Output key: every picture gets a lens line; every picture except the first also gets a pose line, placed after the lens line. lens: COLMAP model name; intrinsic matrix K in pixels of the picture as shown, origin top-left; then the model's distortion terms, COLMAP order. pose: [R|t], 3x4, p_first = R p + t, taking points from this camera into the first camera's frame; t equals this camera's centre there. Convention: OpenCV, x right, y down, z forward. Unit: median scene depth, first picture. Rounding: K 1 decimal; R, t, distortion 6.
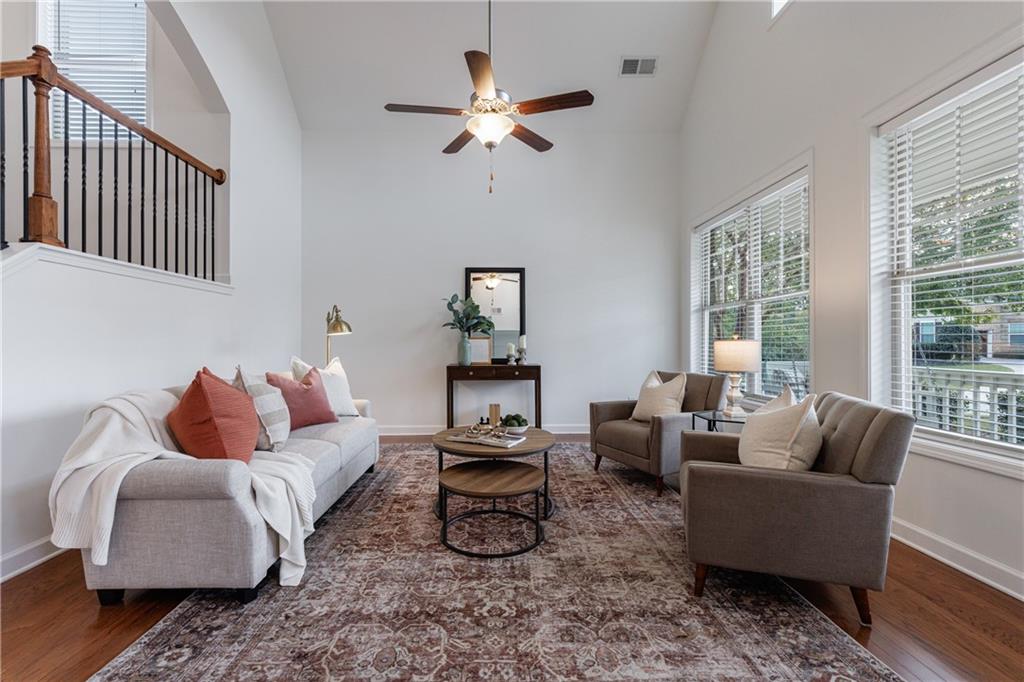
lens RADIAL K [[436.7, 0, 507.5], [0, 436.7, 342.1], [0, 0, 1]] dist [-0.005336, -0.001213]
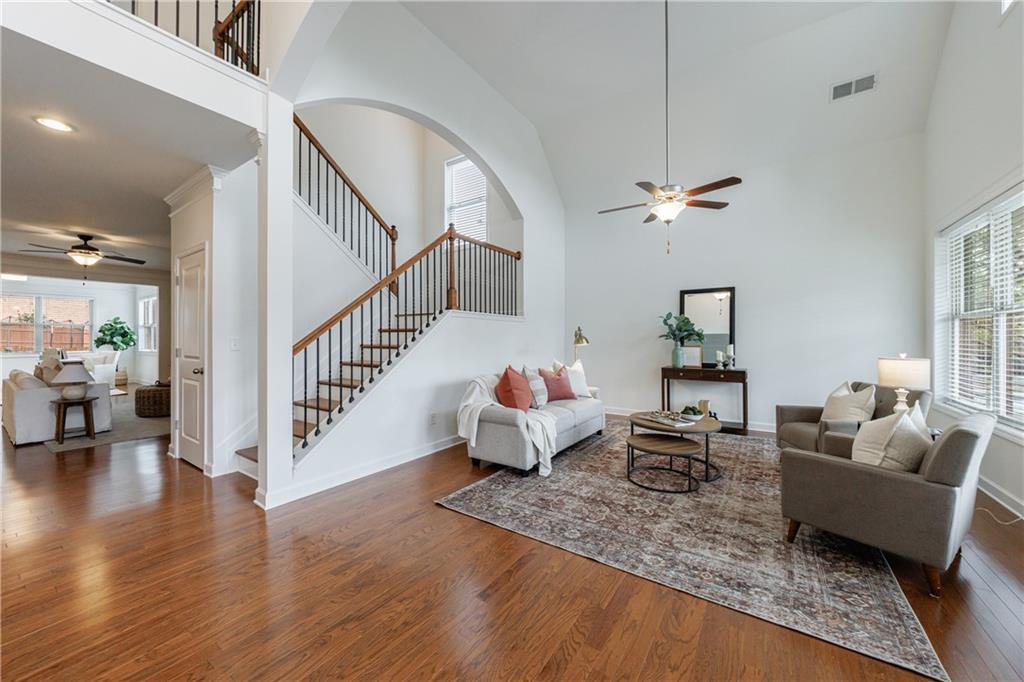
lens RADIAL K [[376.7, 0, 499.1], [0, 376.7, 336.6], [0, 0, 1]] dist [-0.009074, 0.000720]
pose [[0.794228, -0.004190, -0.607605, 0.318419], [-0.000892, 0.999967, -0.008061, -0.057696], [0.607619, 0.006944, 0.794198, -0.408716]]
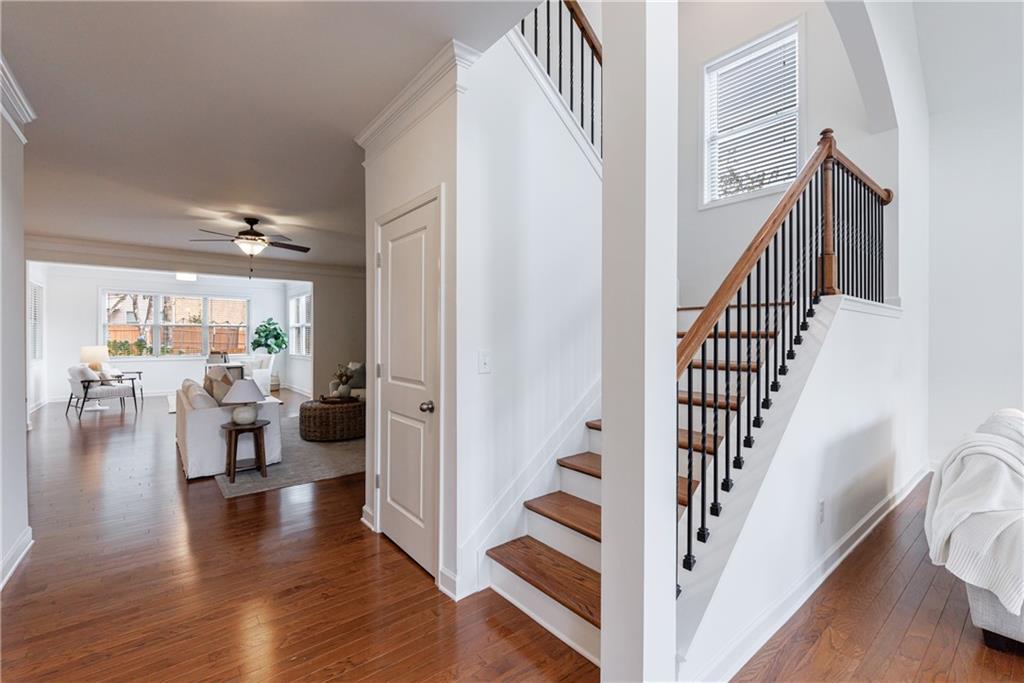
lens RADIAL K [[436.7, 0, 506.4], [0, 436.7, 339.3], [0, 0, 1]] dist [-0.005336, -0.001213]
pose [[0.593225, 0.001496, -0.805035, -0.588229], [-0.003404, 0.999994, -0.000651, -0.089230], [0.805029, 0.003126, 0.593227, -0.406036]]
